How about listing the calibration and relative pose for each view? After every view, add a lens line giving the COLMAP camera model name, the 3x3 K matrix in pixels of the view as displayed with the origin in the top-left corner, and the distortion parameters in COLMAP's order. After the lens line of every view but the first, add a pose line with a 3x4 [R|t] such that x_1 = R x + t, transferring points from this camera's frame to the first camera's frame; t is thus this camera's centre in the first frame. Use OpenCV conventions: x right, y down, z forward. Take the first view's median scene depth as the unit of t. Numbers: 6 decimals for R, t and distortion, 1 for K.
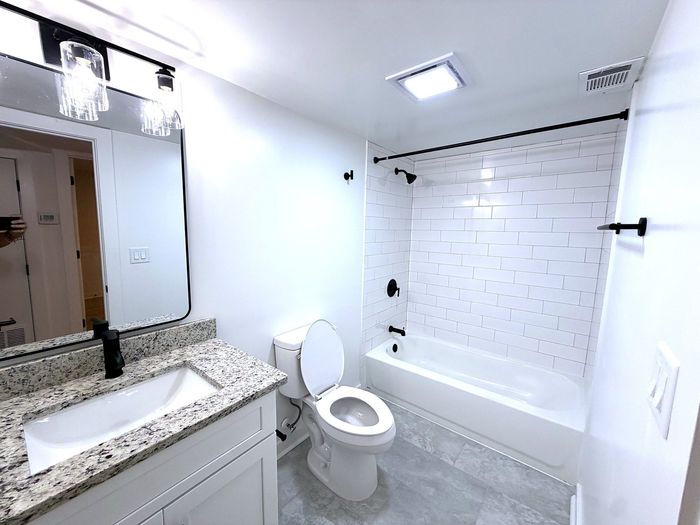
lens RADIAL K [[280.4, 0, 351.5], [0, 280.4, 266.8], [0, 0, 1]] dist [-0.000083, 0.000019]
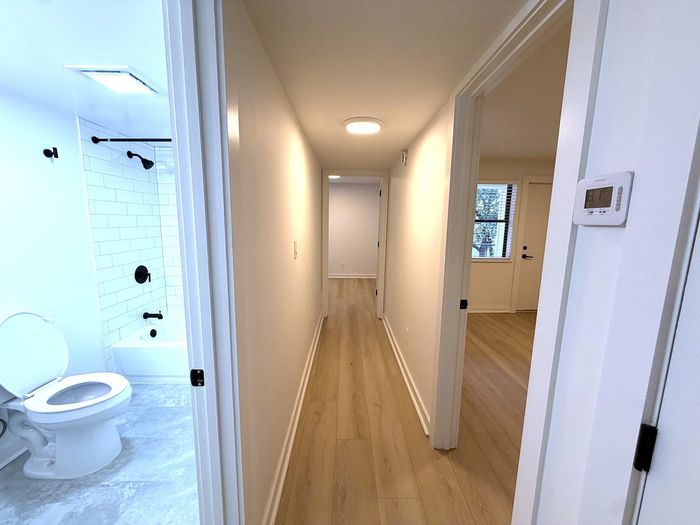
lens RADIAL K [[280.4, 0, 350.6], [0, 280.4, 264.5], [0, 0, 1]] dist [-0.000083, 0.000019]
pose [[0.776611, -0.105106, 0.621150, 0.141775], [0.089464, 0.994391, 0.056409, 0.067732], [-0.623596, 0.011763, 0.781659, -0.304392]]
